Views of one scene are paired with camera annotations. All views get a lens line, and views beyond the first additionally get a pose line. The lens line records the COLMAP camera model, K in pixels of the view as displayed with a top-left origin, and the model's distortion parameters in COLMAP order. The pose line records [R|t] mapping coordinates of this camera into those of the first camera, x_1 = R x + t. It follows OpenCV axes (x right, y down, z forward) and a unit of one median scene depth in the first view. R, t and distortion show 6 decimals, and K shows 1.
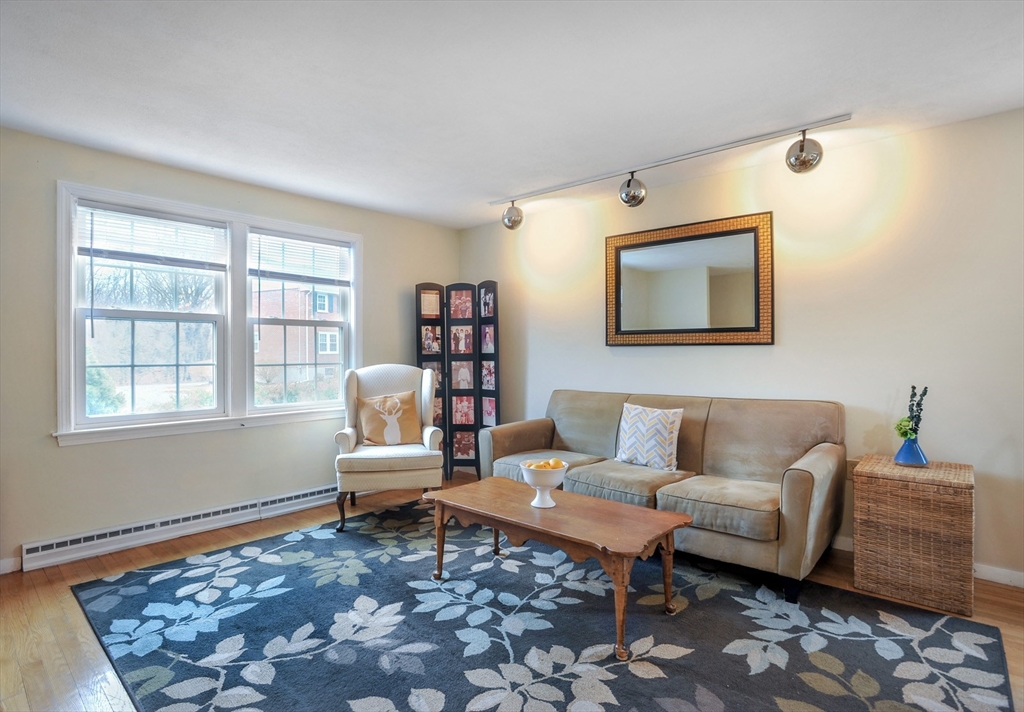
lens RADIAL K [[517.6, 0, 512.0], [0, 517.6, 356.0], [0, 0, 1]] dist [-0.048119, 0.001385]
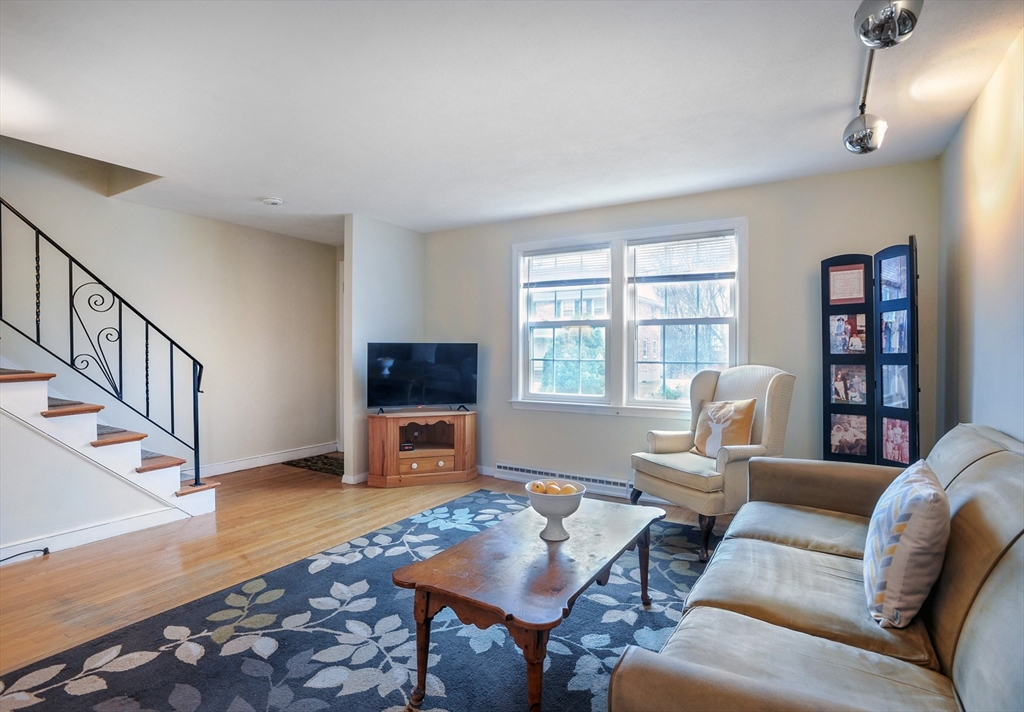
lens RADIAL K [[520.9, 0, 512.0], [0, 520.9, 356.0], [0, 0, 1]] dist [-0.080436, 0.000481]
pose [[0.168987, 0.007823, -0.985587, 0.617285], [-0.012378, 0.999906, 0.005815, 0.001190], [0.985541, 0.011217, 0.169068, 0.579654]]
